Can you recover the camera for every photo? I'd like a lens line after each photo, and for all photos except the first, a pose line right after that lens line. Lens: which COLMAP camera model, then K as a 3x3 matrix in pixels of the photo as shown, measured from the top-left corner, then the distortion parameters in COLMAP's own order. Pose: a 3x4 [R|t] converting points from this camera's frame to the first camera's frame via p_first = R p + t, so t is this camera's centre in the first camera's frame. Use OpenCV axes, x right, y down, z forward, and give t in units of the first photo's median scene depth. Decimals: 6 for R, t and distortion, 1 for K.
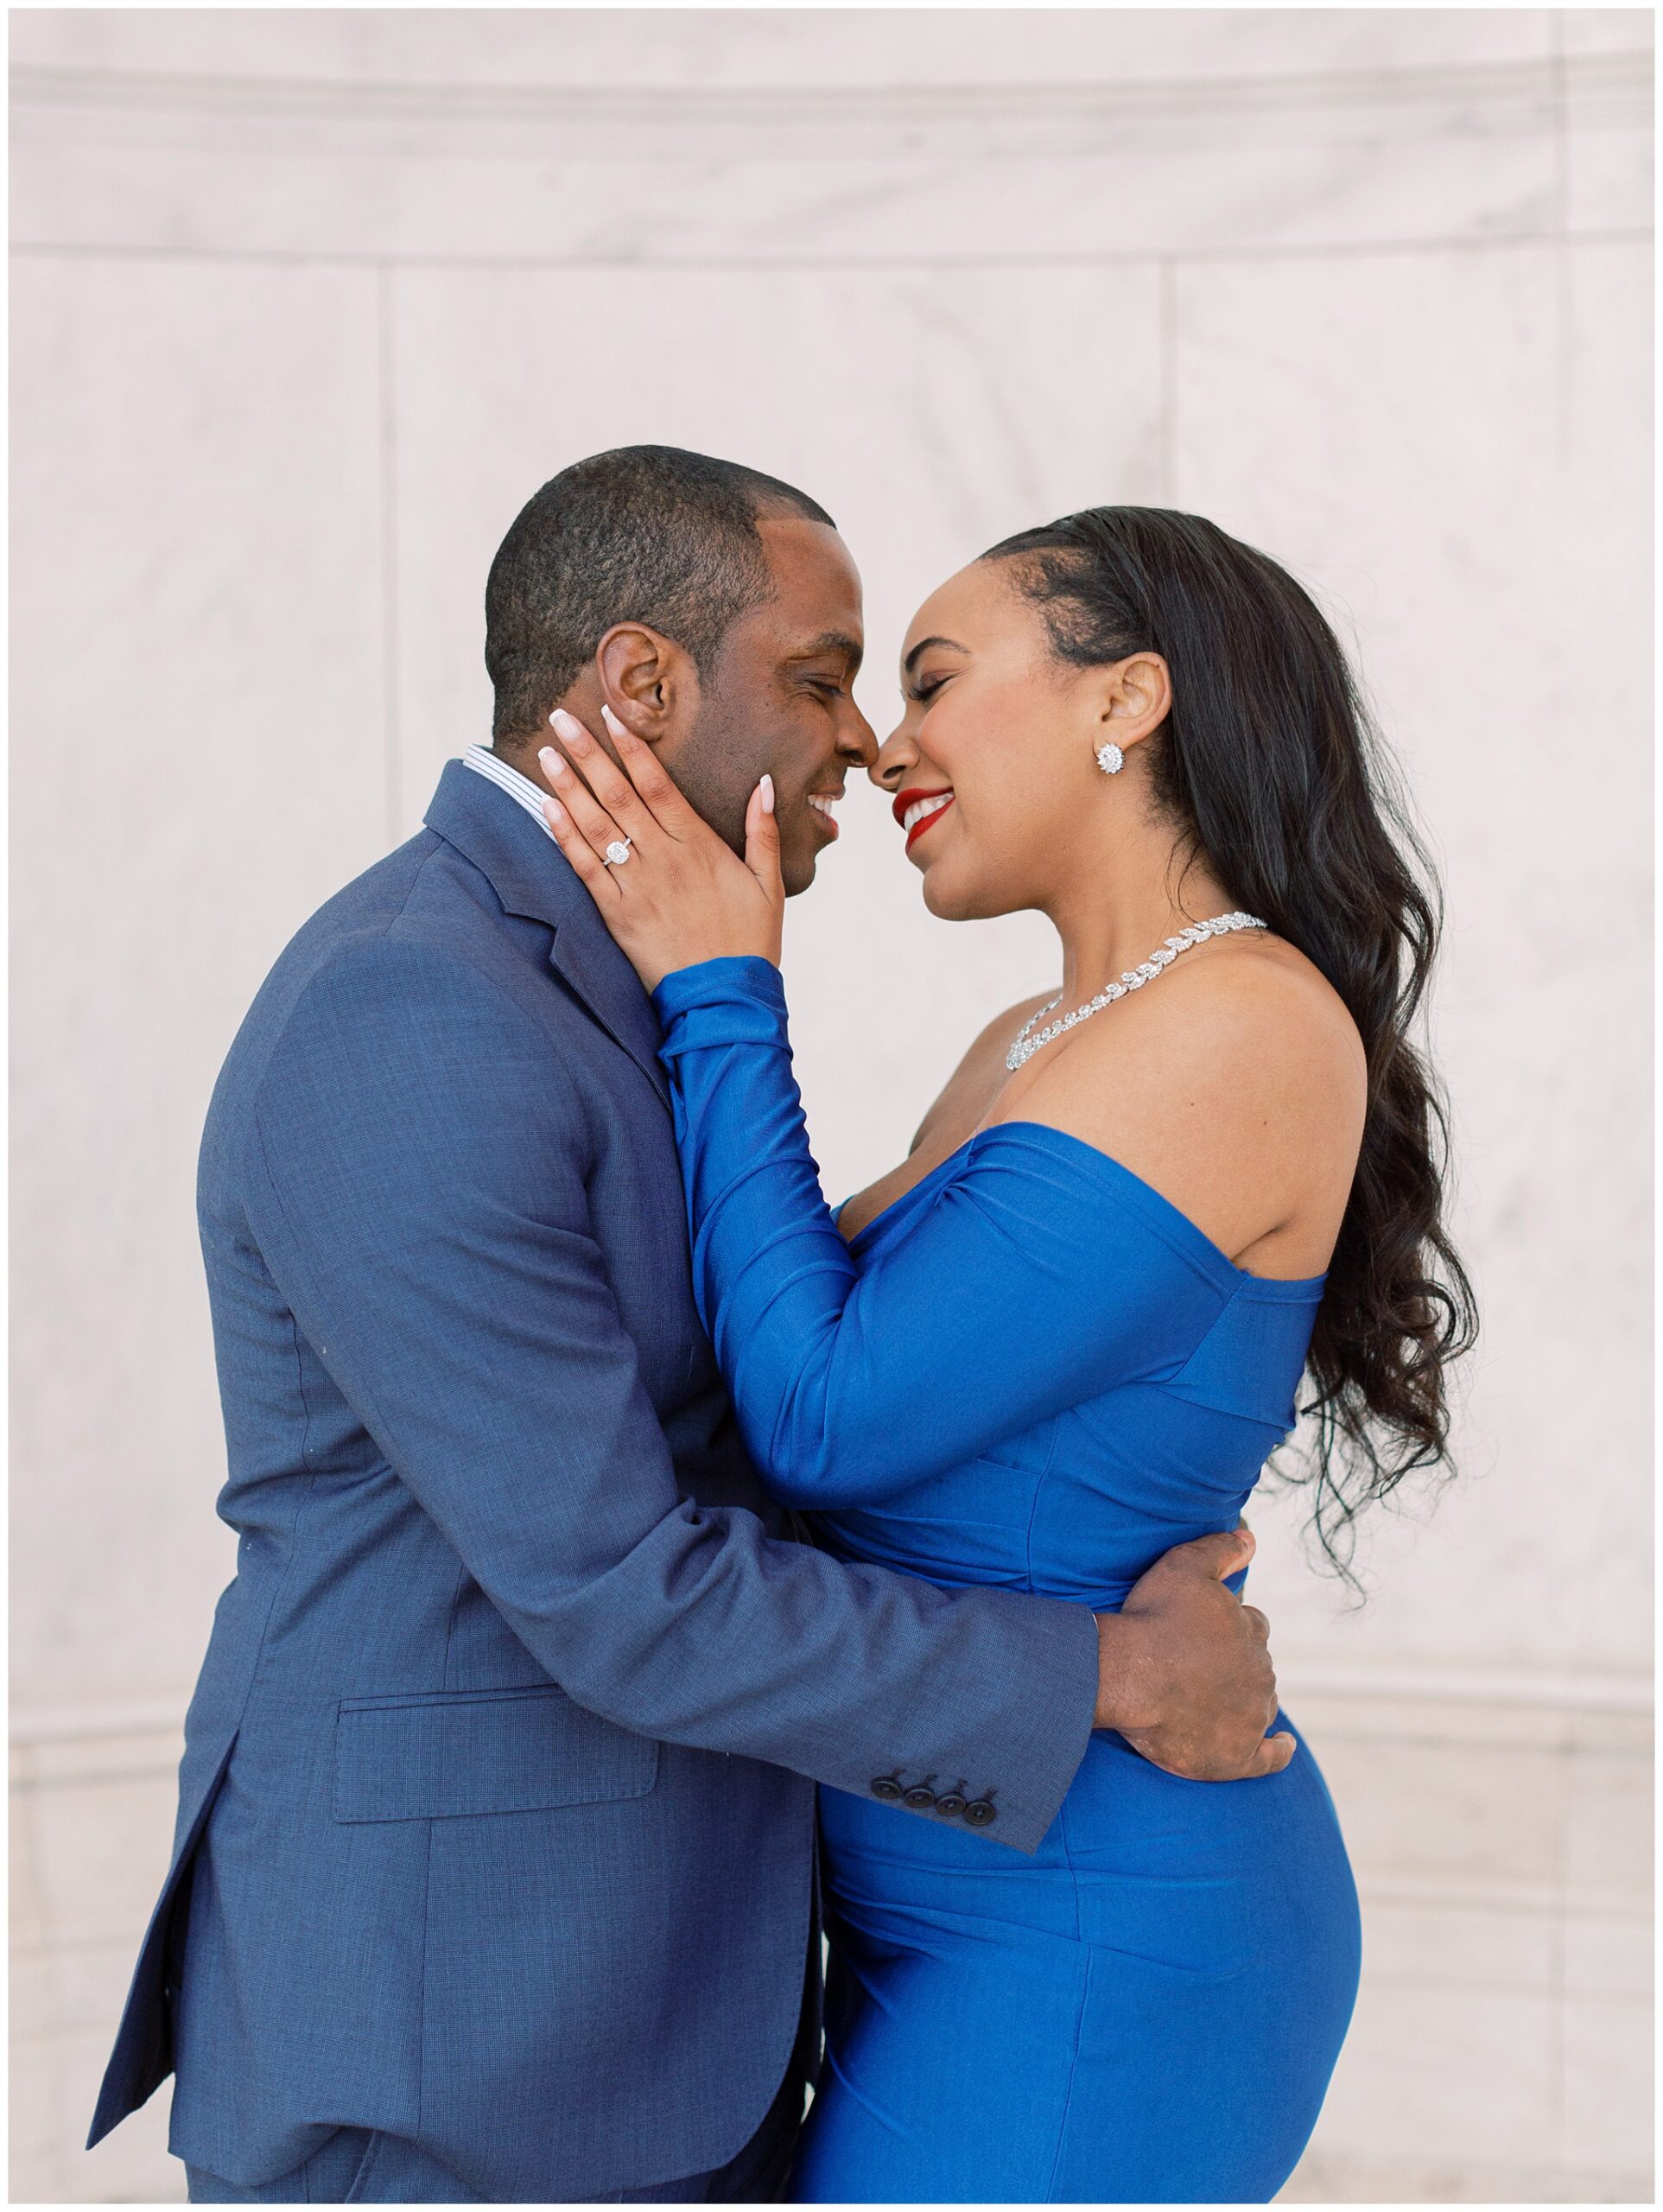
lens RADIAL K [[3142.9, 0, 830.3], [0, 3142.9, 1101.6], [0, 0, 1]] dist [0.025847, 0.000000]
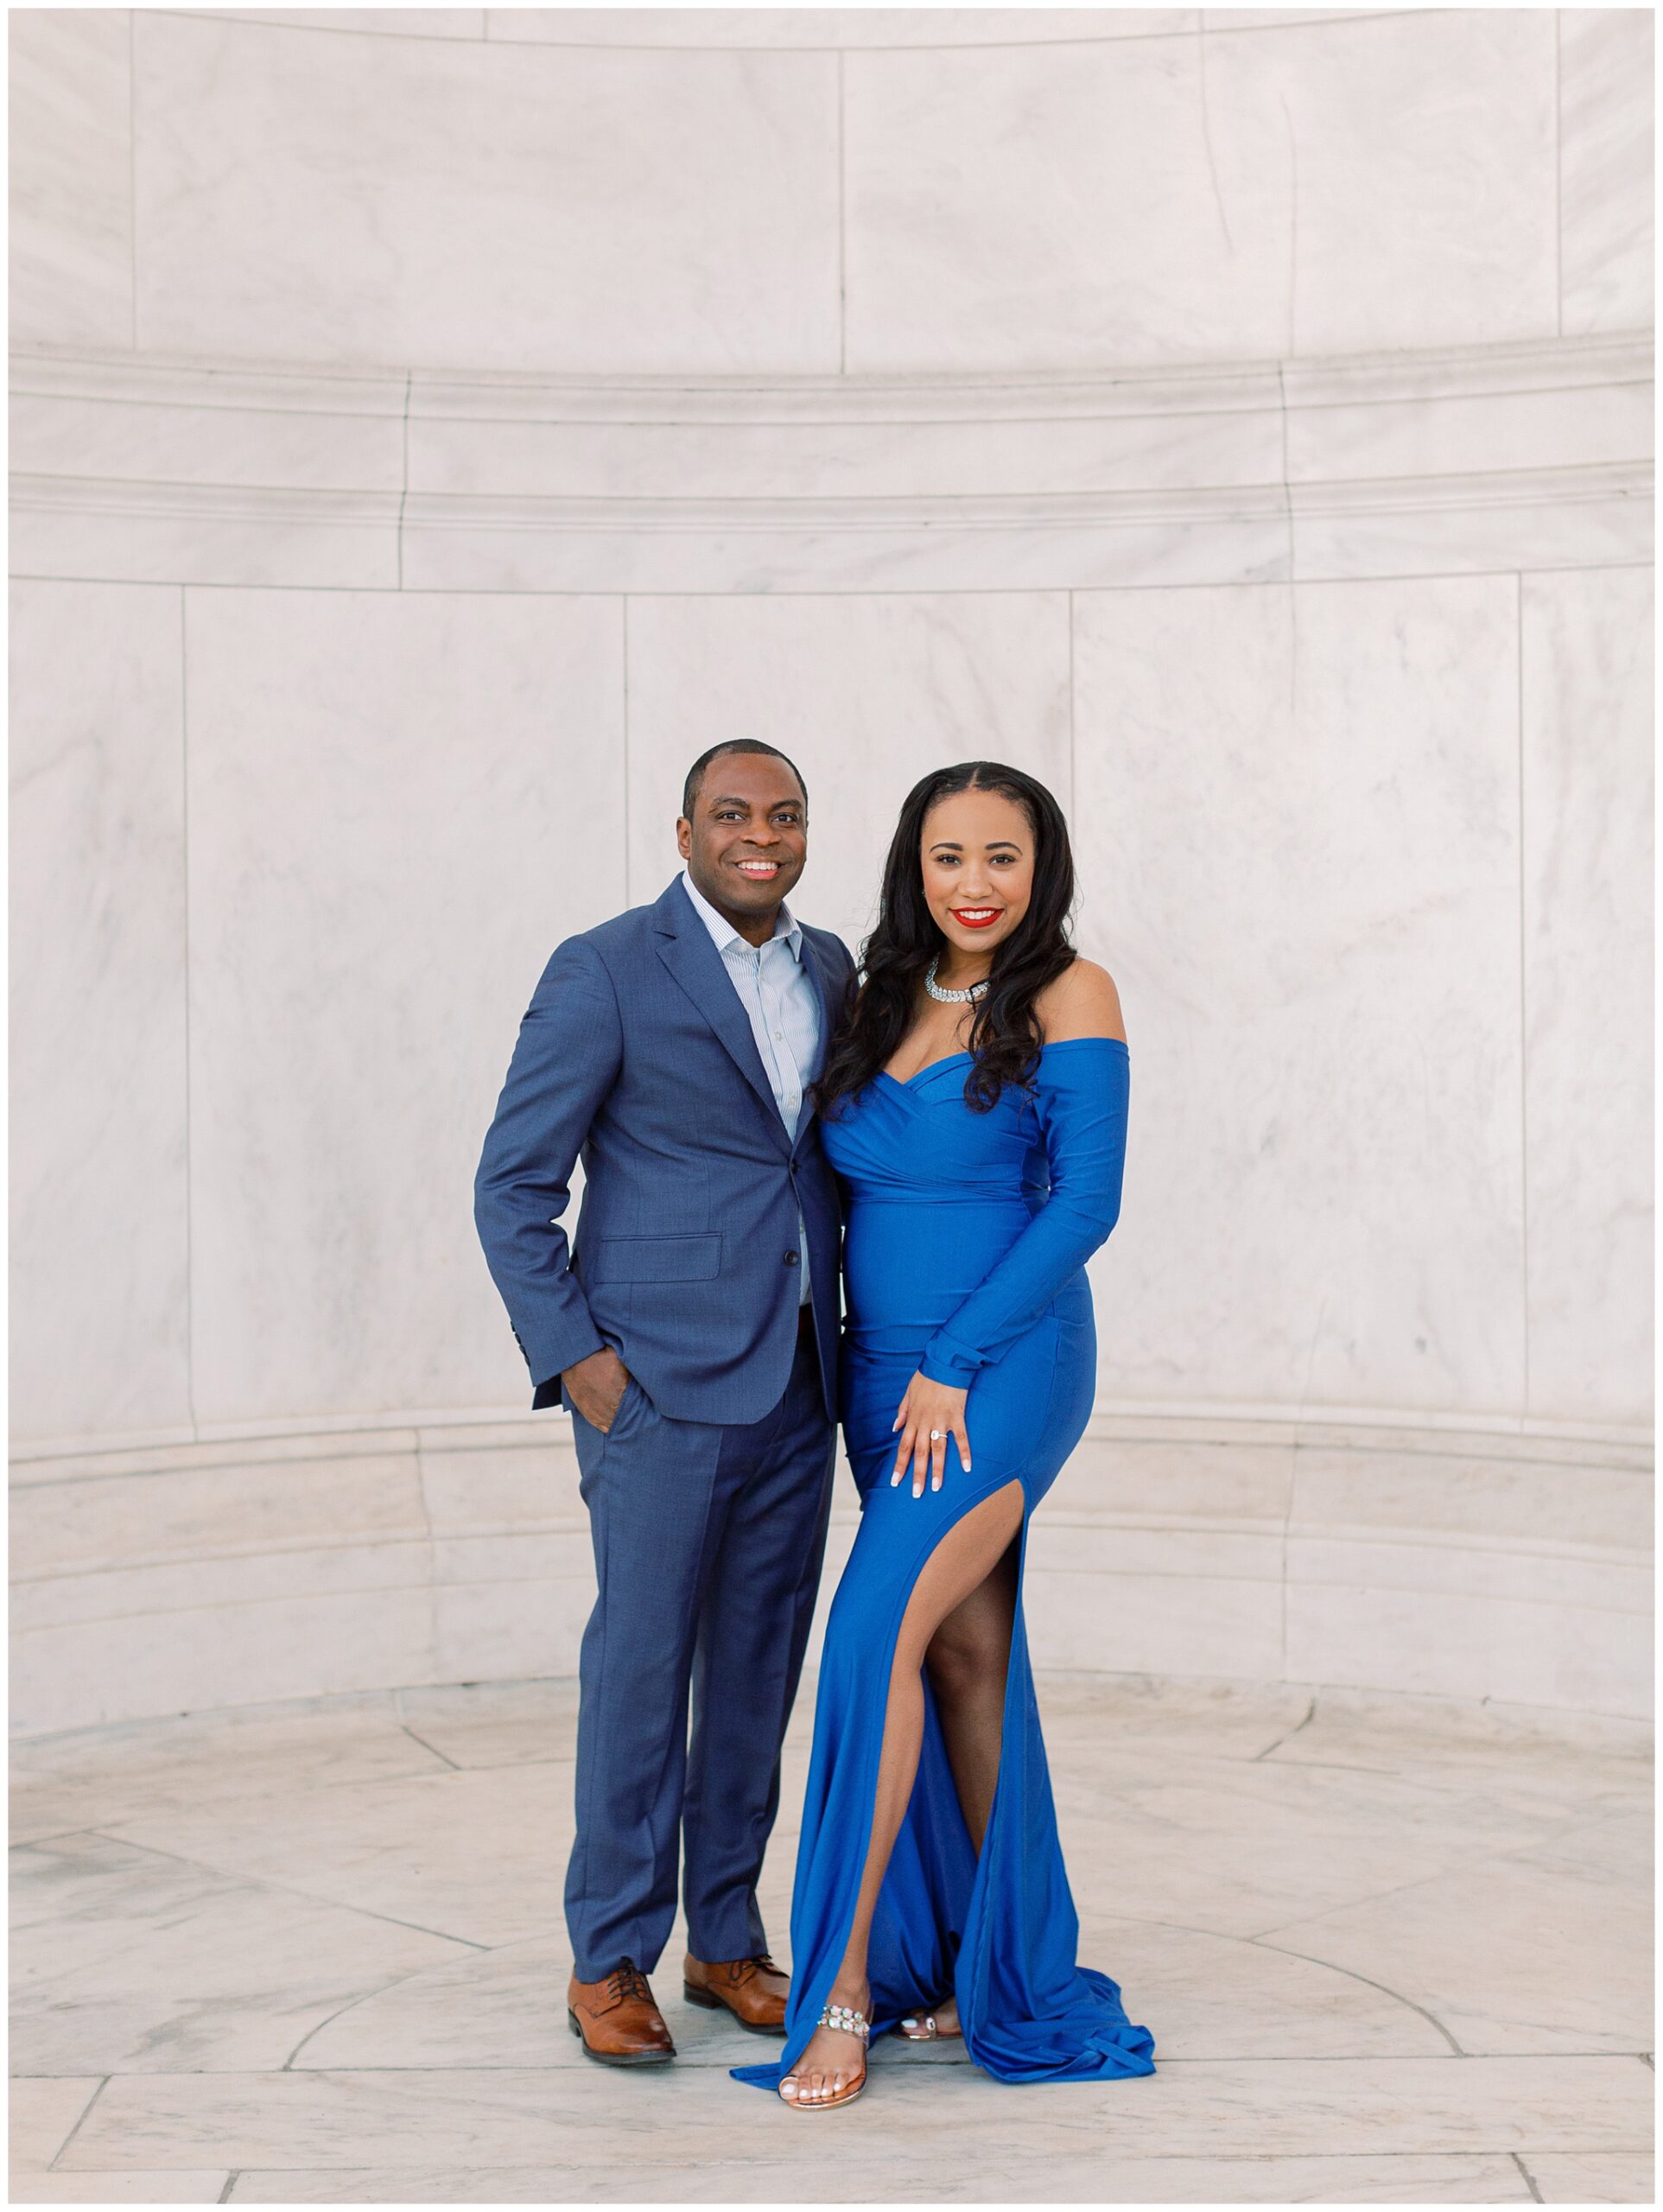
lens RADIAL K [[3142.9, 0, 833.4], [0, 3142.9, 1109.9], [0, 0, 1]] dist [0.025847, 0.000000]
pose [[0.998317, 0.005377, -0.057741, 0.078850], [-0.006508, 0.999790, -0.019414, 0.055850], [0.057625, 0.019757, 0.998143, -0.752331]]
